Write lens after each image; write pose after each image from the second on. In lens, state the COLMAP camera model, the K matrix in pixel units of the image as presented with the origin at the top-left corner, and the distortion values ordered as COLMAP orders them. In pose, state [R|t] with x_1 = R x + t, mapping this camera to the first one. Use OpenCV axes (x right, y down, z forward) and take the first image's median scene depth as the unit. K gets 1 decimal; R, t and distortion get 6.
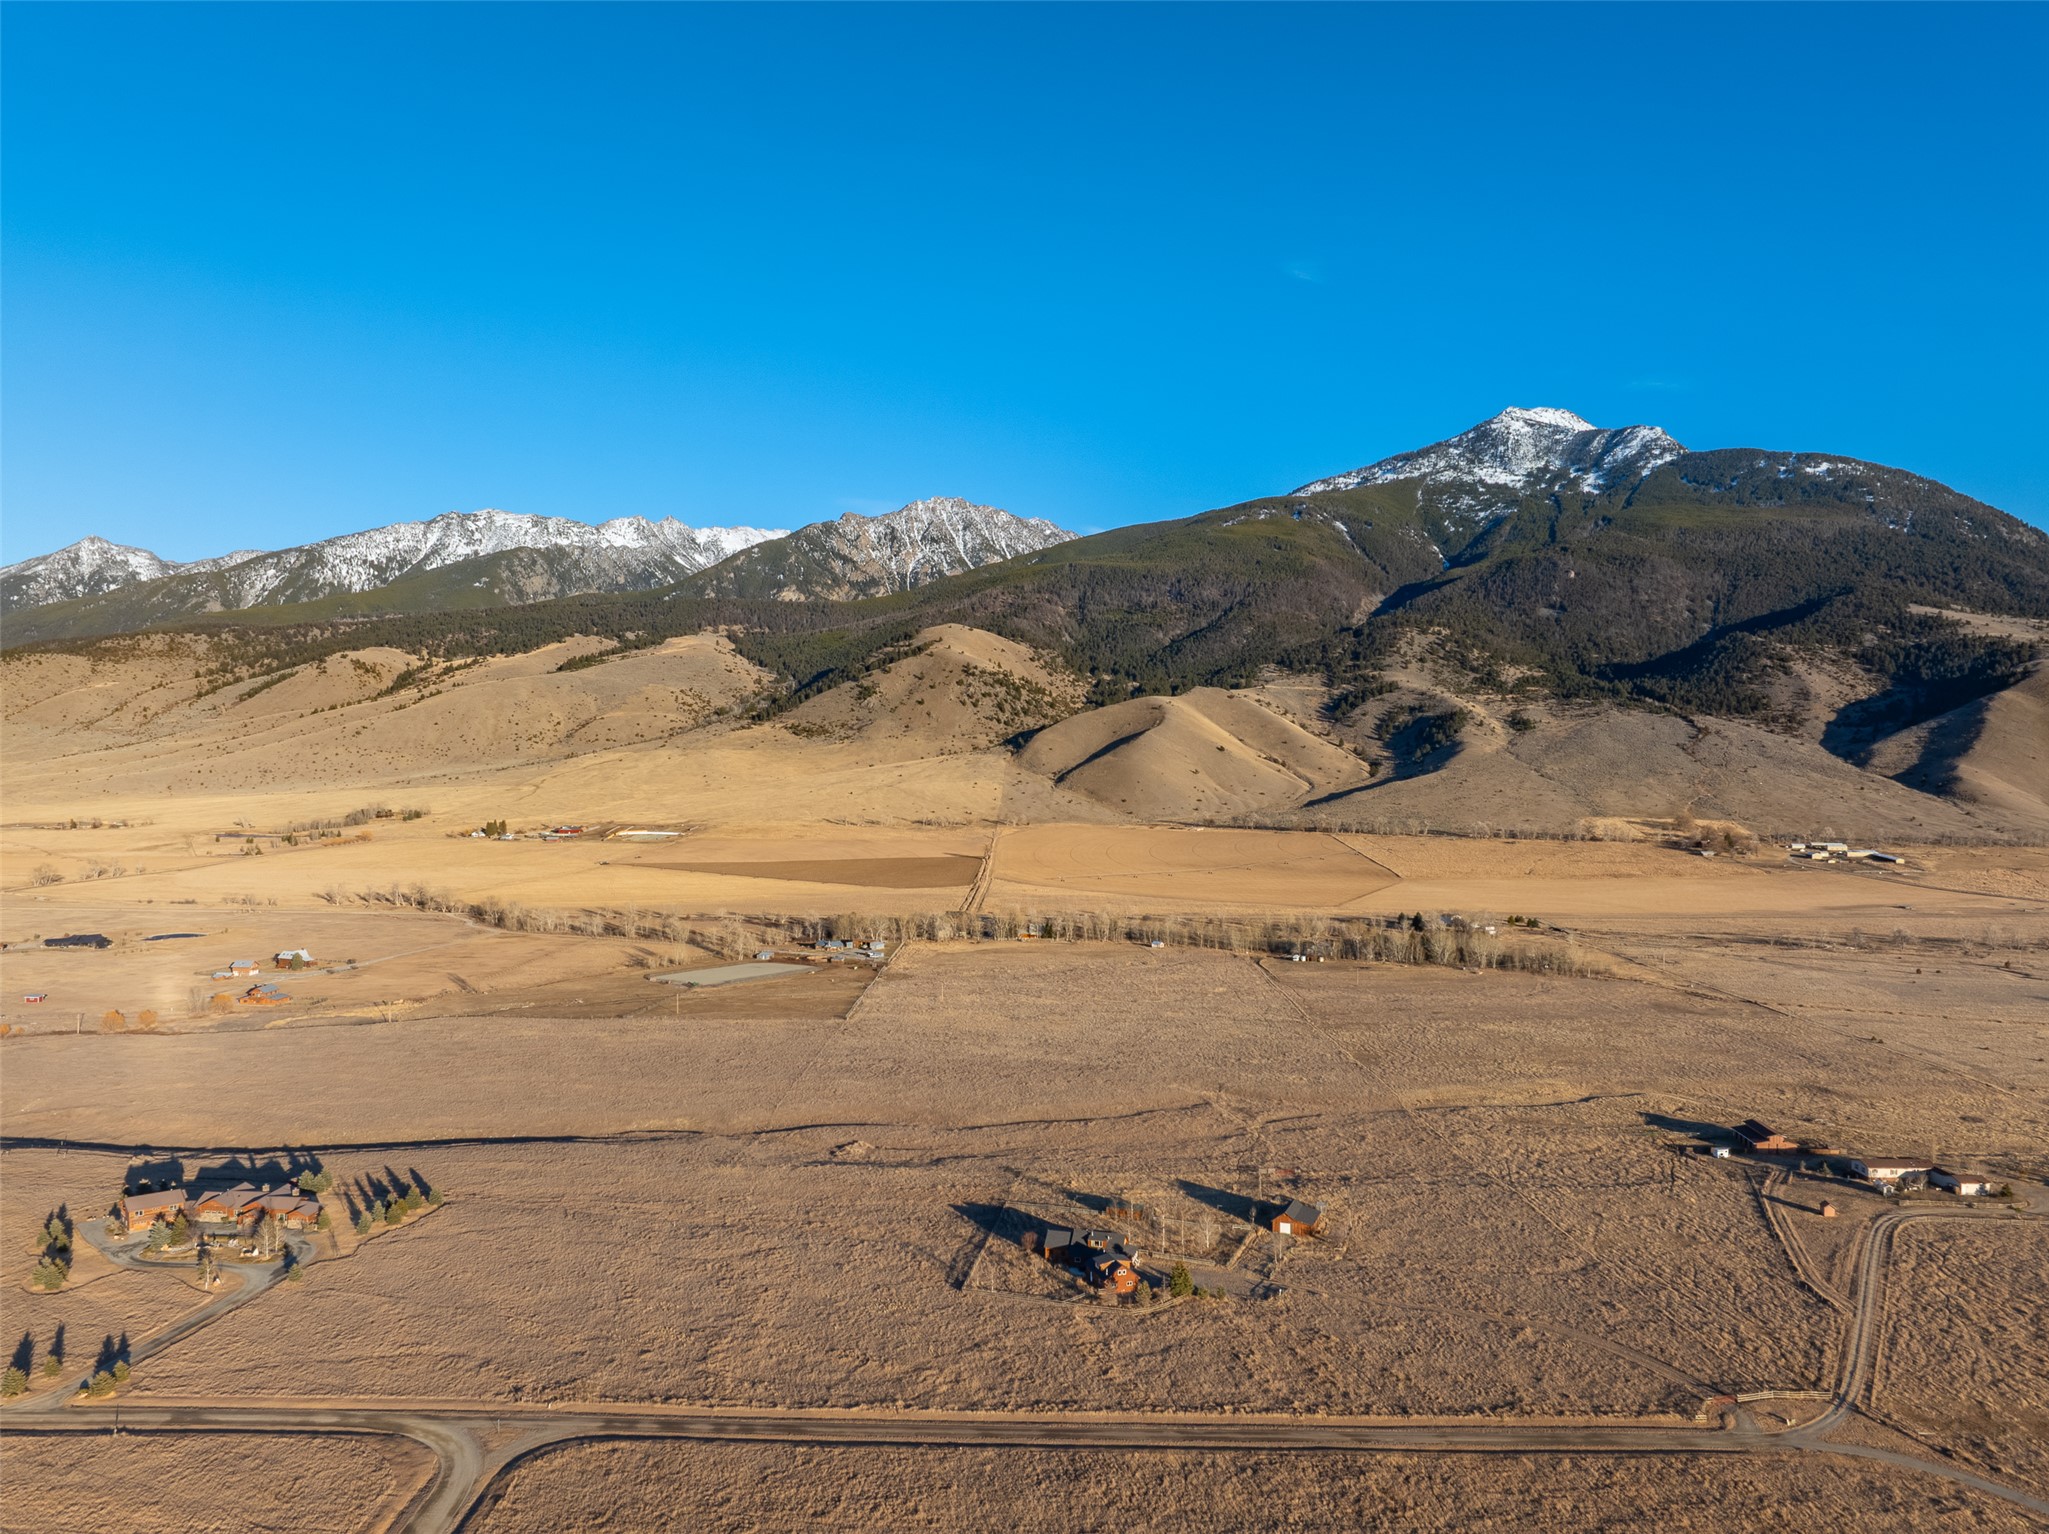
lens RADIAL K [[1443.6, 0, 1024.5], [0, 1443.6, 767.0], [0, 0, 1]] dist [-0.035115, -0.002357]
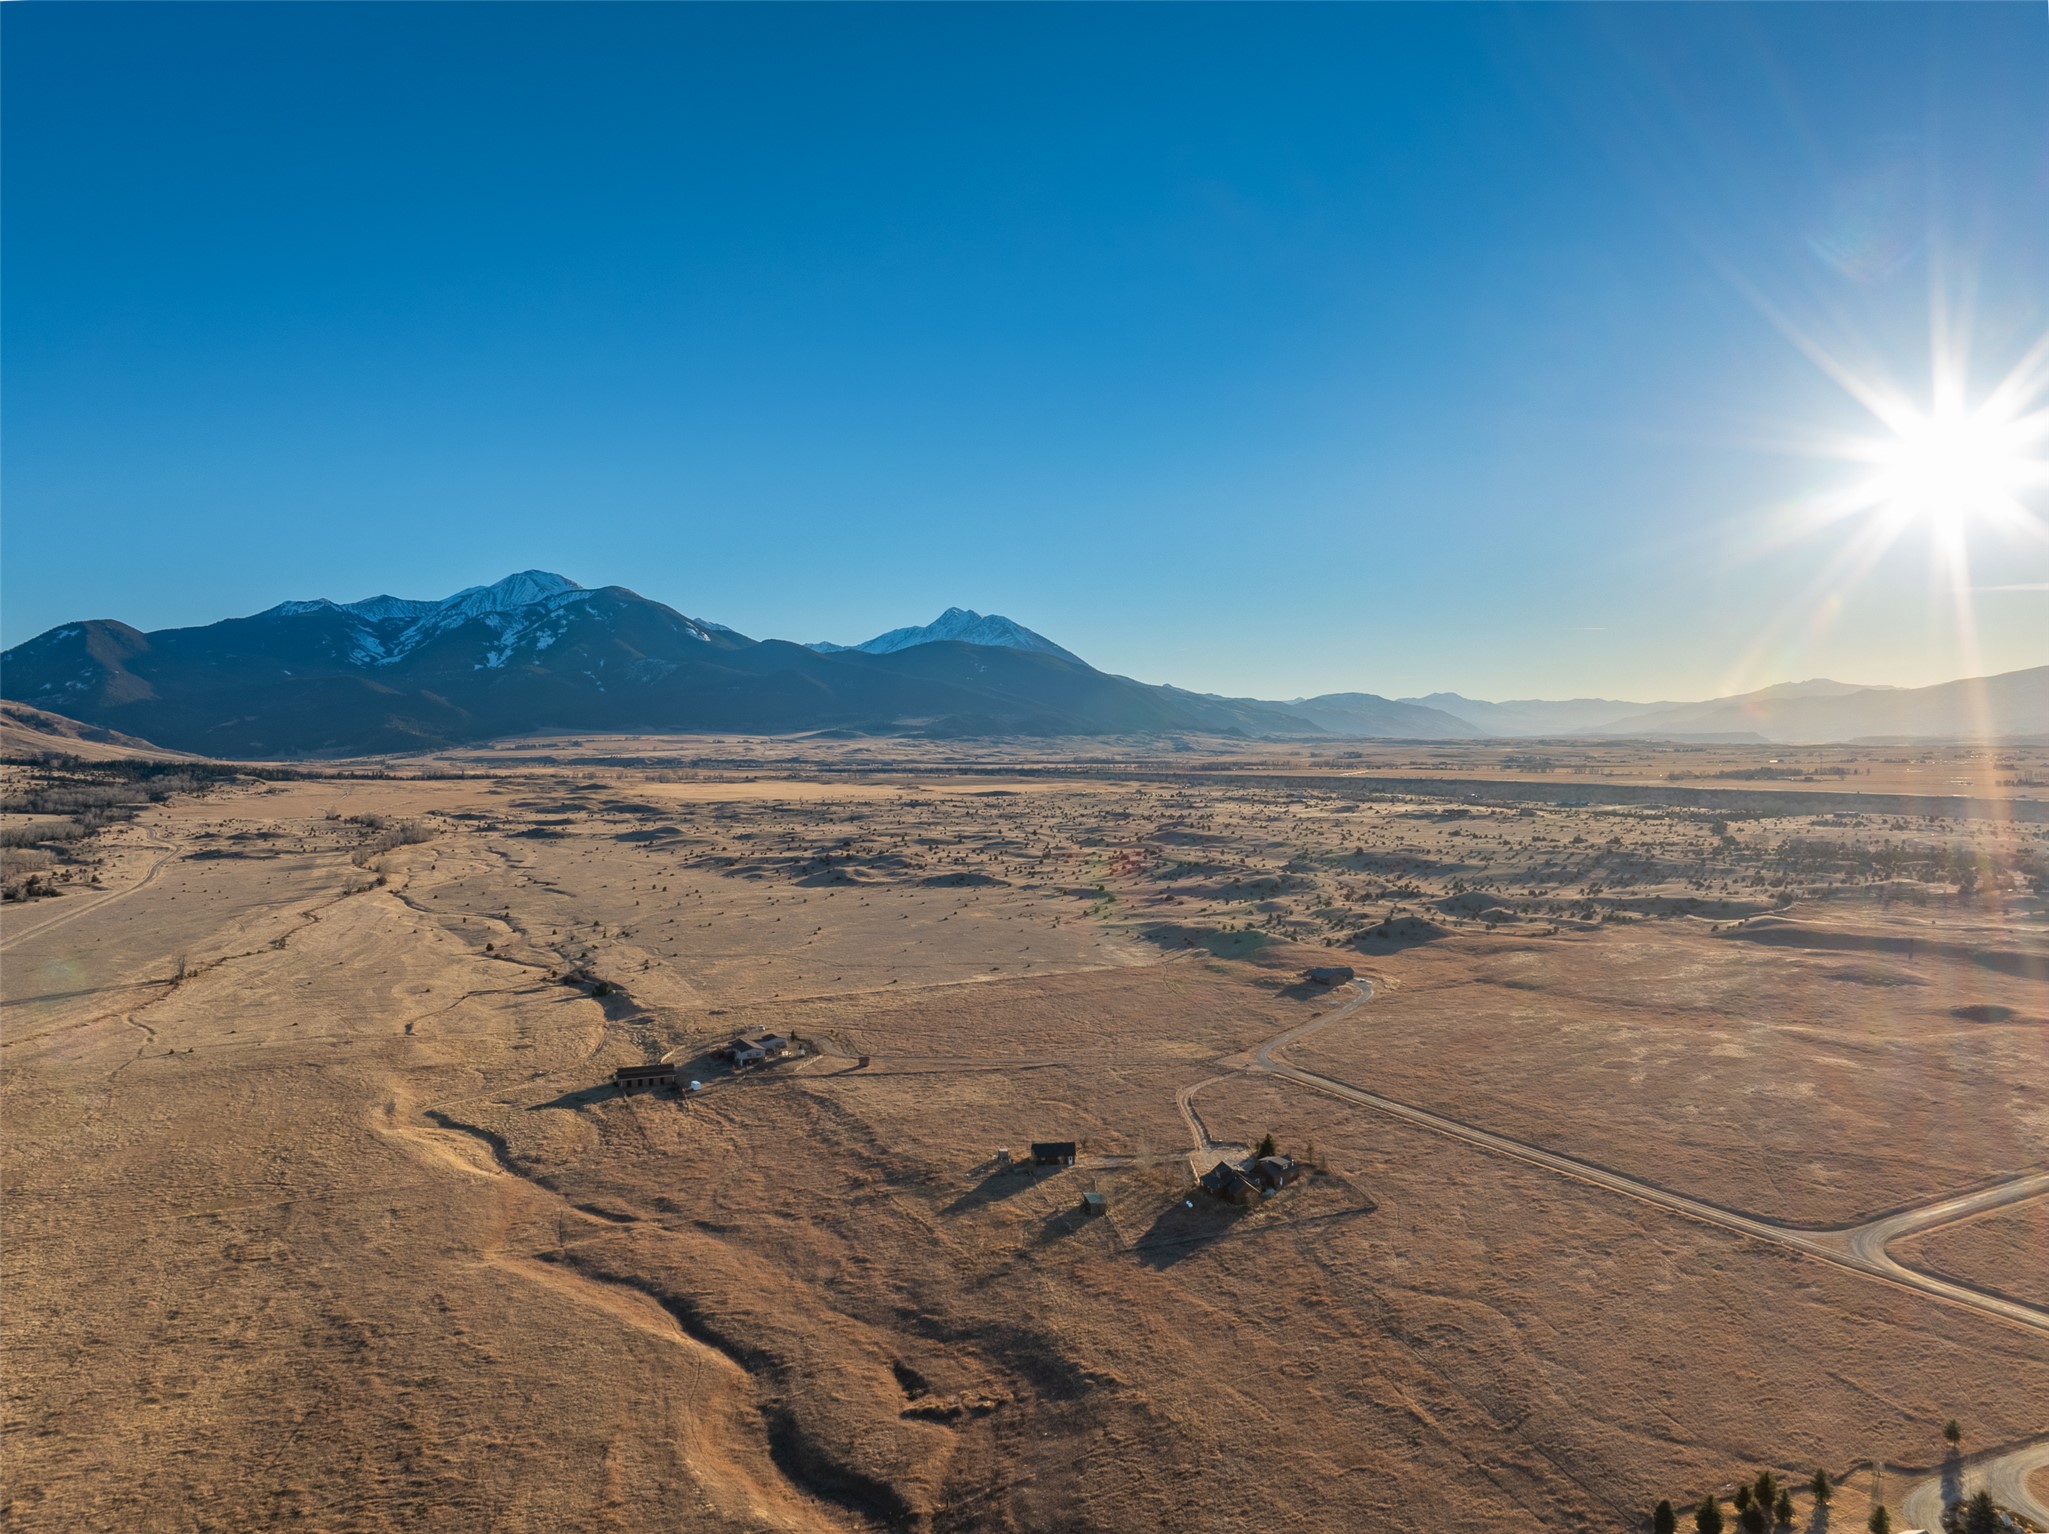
lens RADIAL K [[1443.6, 0, 1024.5], [0, 1443.6, 767.0], [0, 0, 1]] dist [-0.035115, -0.002357]
pose [[-0.434745, -0.023887, 0.900237, -0.132633], [0.014869, 0.999321, 0.033697, -0.005213], [-0.900431, 0.028036, -0.434095, 0.241522]]
